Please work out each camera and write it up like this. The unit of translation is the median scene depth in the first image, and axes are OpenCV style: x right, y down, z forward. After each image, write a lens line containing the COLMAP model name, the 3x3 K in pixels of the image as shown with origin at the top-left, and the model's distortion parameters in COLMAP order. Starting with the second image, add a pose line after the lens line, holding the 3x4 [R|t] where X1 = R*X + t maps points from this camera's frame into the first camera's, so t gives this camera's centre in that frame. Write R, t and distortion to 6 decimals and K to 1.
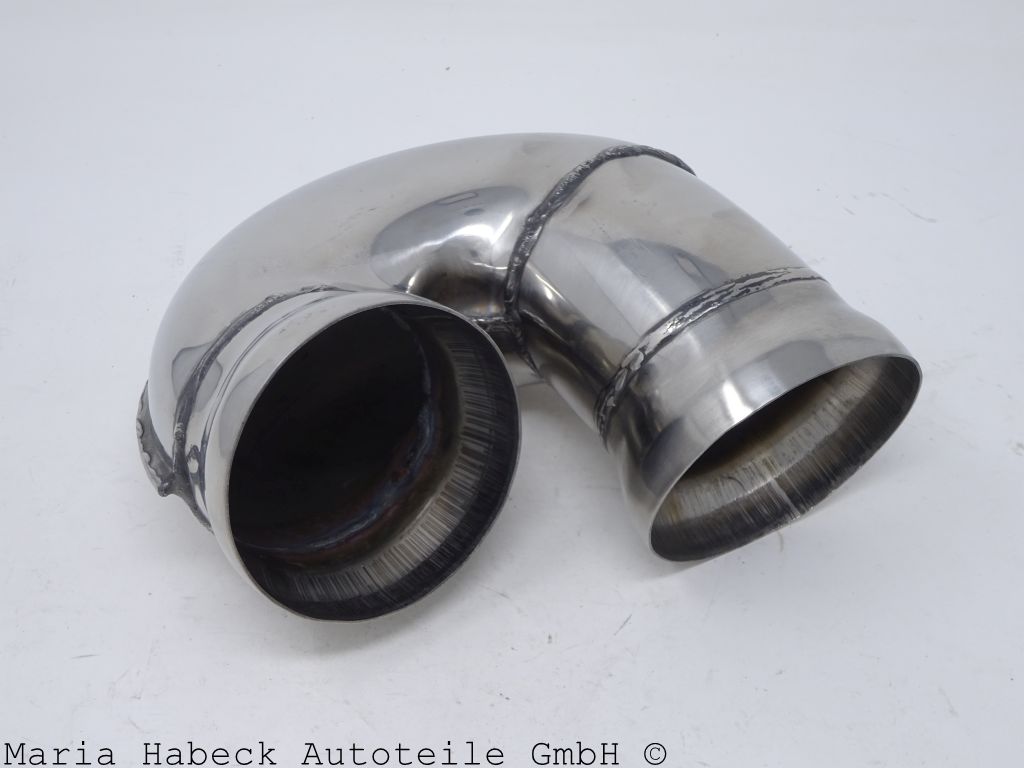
lens RADIAL K [[1534.7, 0, 516.0], [0, 1534.7, 384.3], [0, 0, 1]] dist [-0.008134, 0.000000]
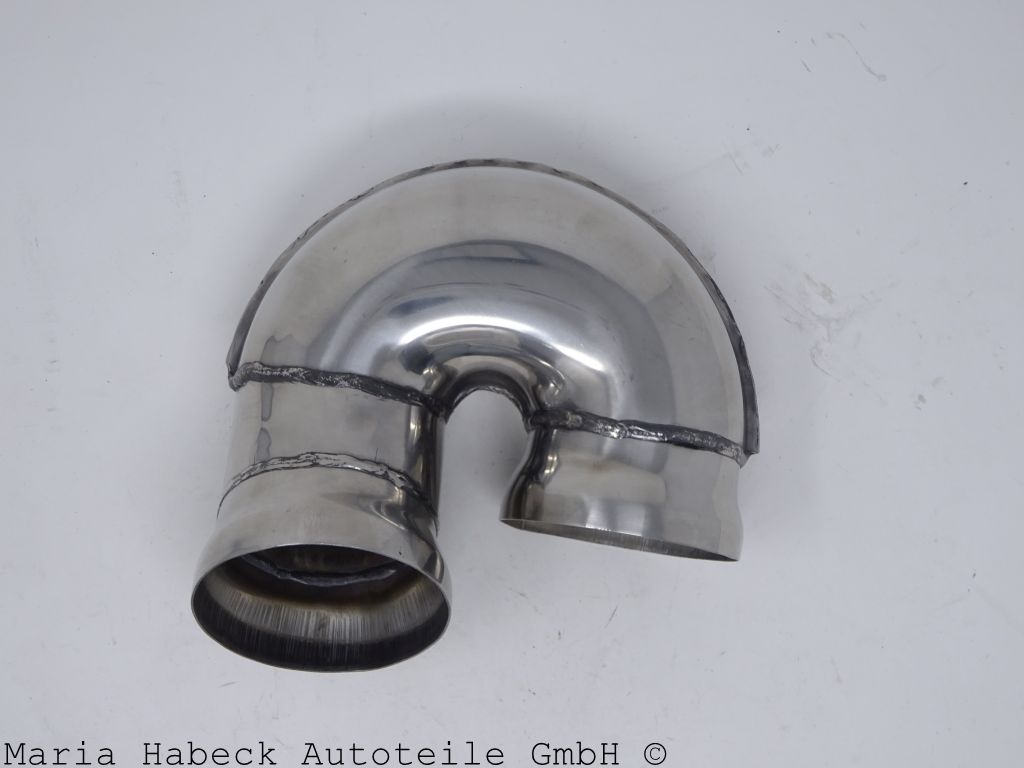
lens RADIAL K [[1692.5, 0, 510.9], [0, 1692.5, 385.3], [0, 0, 1]] dist [0.013657, 0.000000]
pose [[0.995655, -0.077044, 0.052302, -0.084265], [0.020832, 0.731721, 0.681286, -1.042276], [-0.090759, -0.677236, 0.730146, 0.038059]]
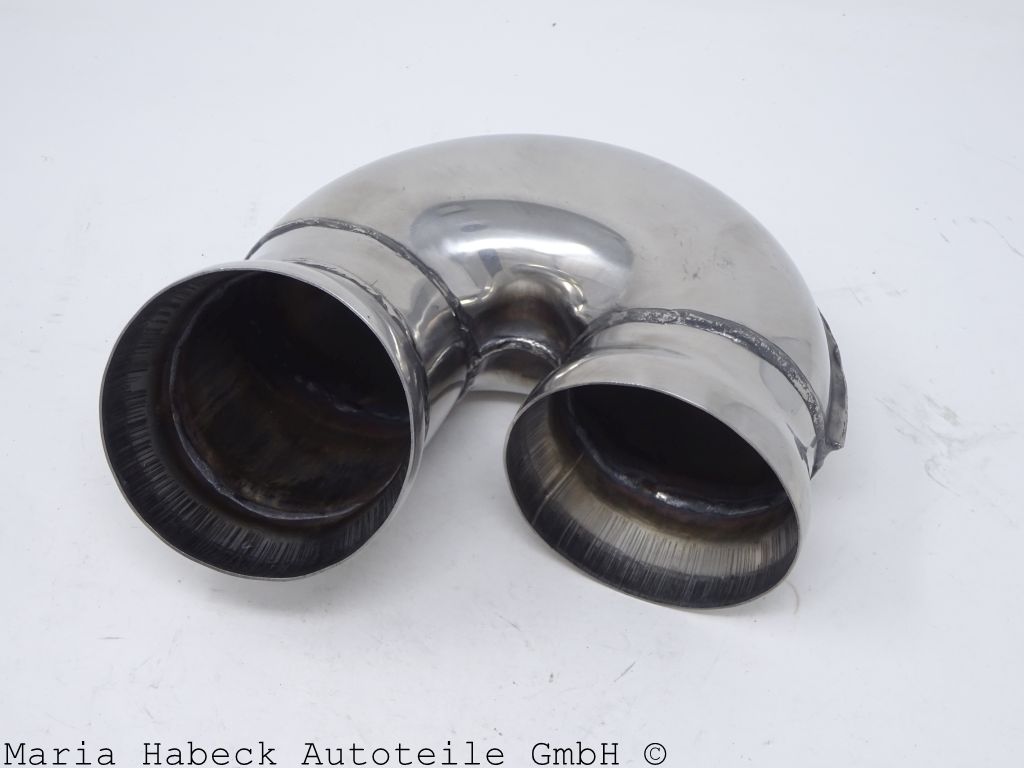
lens RADIAL K [[1692.5, 0, 508.5], [0, 1692.5, 383.4], [0, 0, 1]] dist [0.013657, 0.000000]
pose [[0.989689, 0.118629, -0.080265, 0.061284], [-0.109830, 0.988244, 0.106349, -0.147495], [0.091937, -0.096437, 0.991084, -0.112991]]
